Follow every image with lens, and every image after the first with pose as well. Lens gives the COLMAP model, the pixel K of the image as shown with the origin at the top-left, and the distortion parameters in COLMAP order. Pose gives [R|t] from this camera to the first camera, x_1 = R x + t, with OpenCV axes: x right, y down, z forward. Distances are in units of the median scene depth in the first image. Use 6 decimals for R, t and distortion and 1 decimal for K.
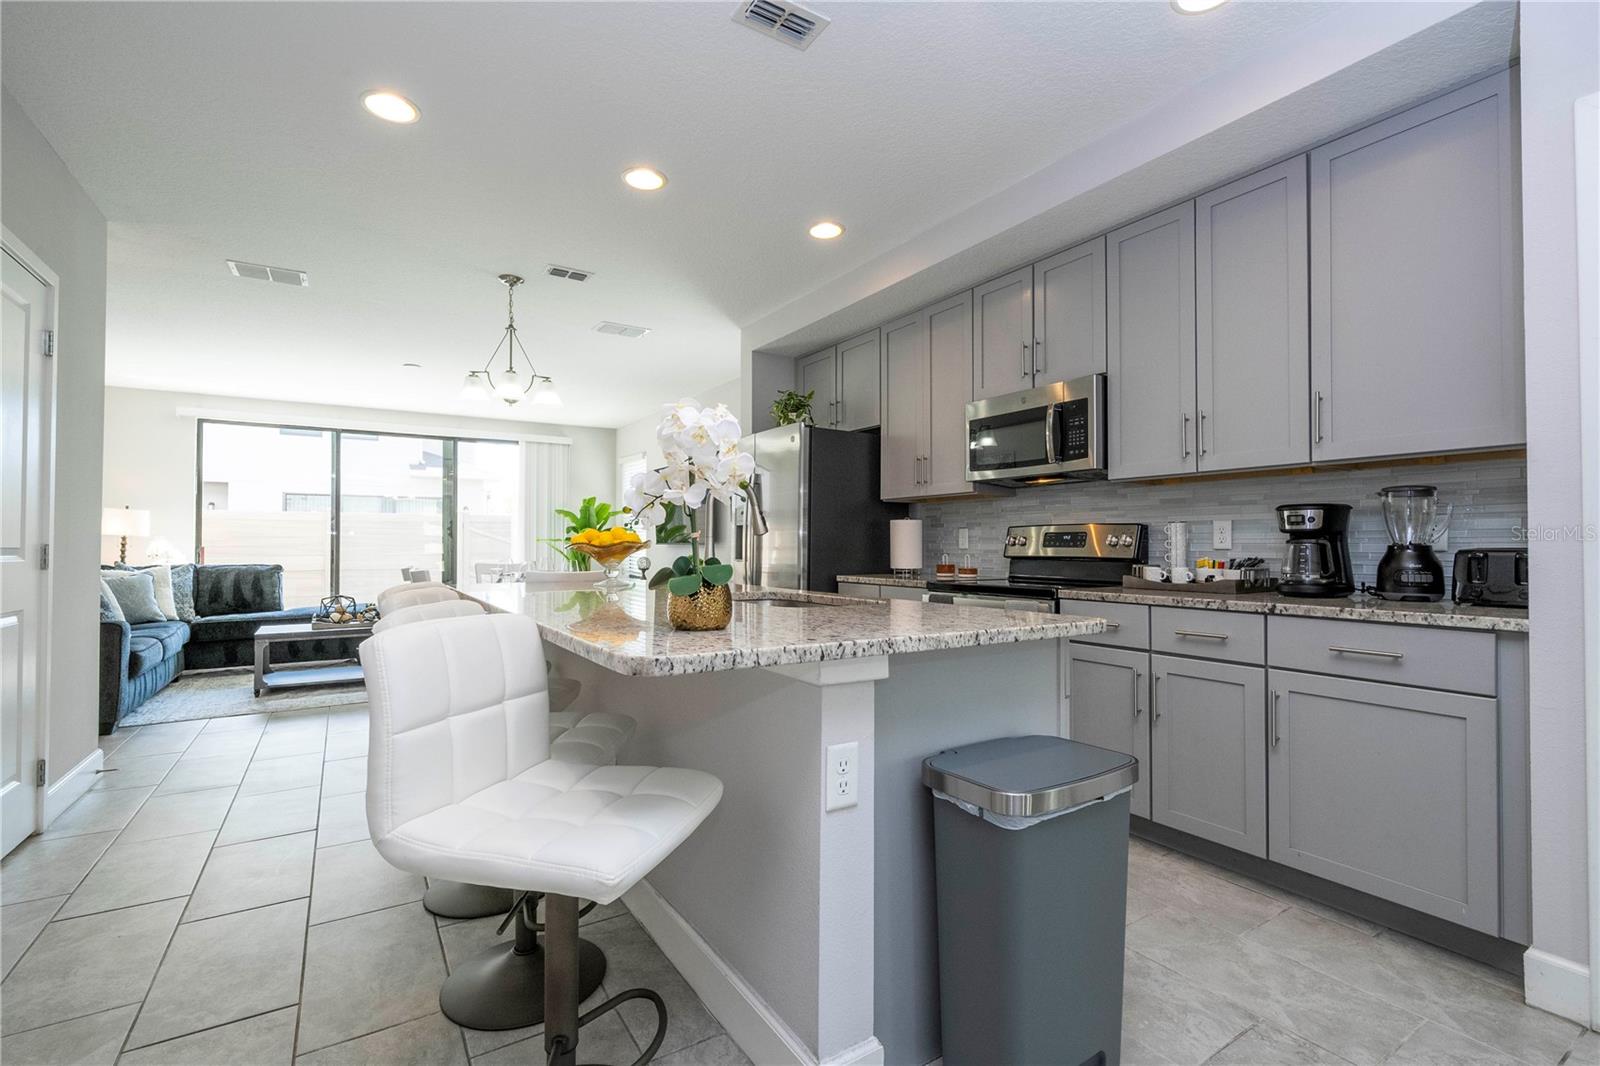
lens RADIAL K [[722.5, 0, 805.2], [0, 722.5, 531.3], [0, 0, 1]] dist [-0.000907, 0.000158]
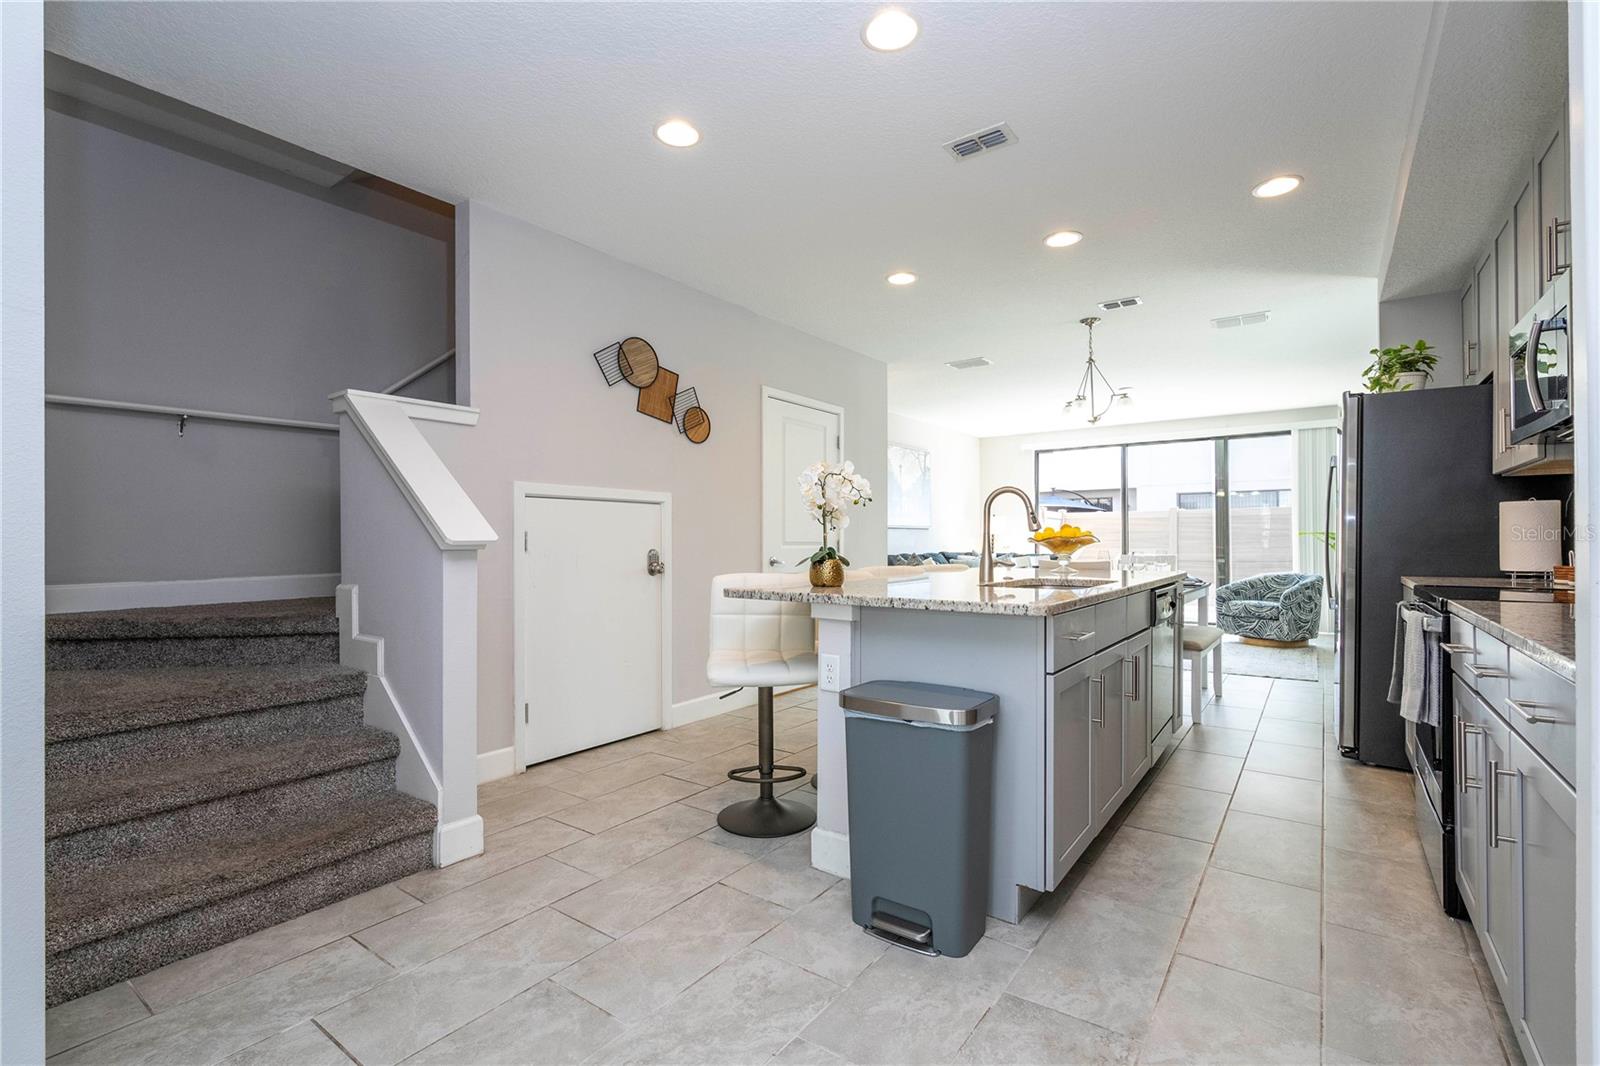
lens RADIAL K [[717.3, 0, 804.4], [0, 717.3, 536.3], [0, 0, 1]] dist [-0.001096, -0.000387]
pose [[0.364453, -0.006399, -0.931200, 0.375515], [0.020366, 0.999792, 0.001100, 0.001864], [0.930999, -0.019366, 0.364508, 0.073480]]
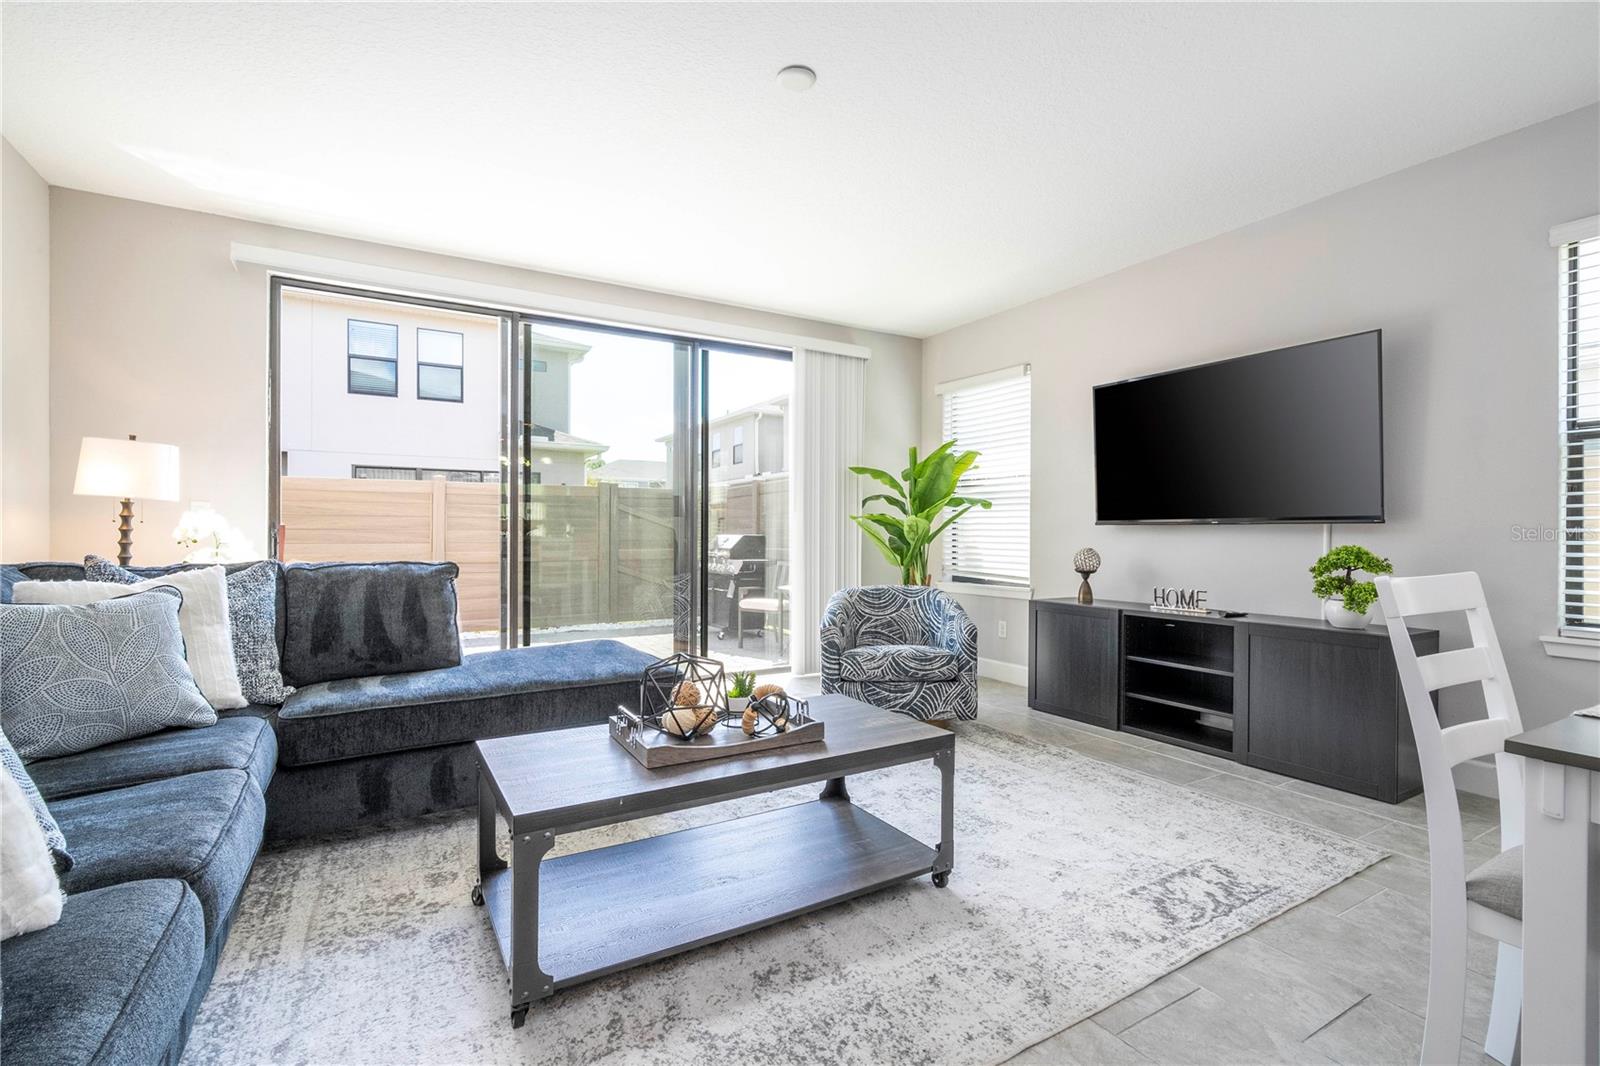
lens RADIAL K [[717.3, 0, 804.4], [0, 717.3, 536.3], [0, 0, 1]] dist [-0.001096, -0.000387]
pose [[0.999181, 0.003080, -0.040357, -0.540333], [-0.002212, 0.999766, 0.021522, 0.021514], [0.040414, -0.021415, 0.998954, 0.615006]]
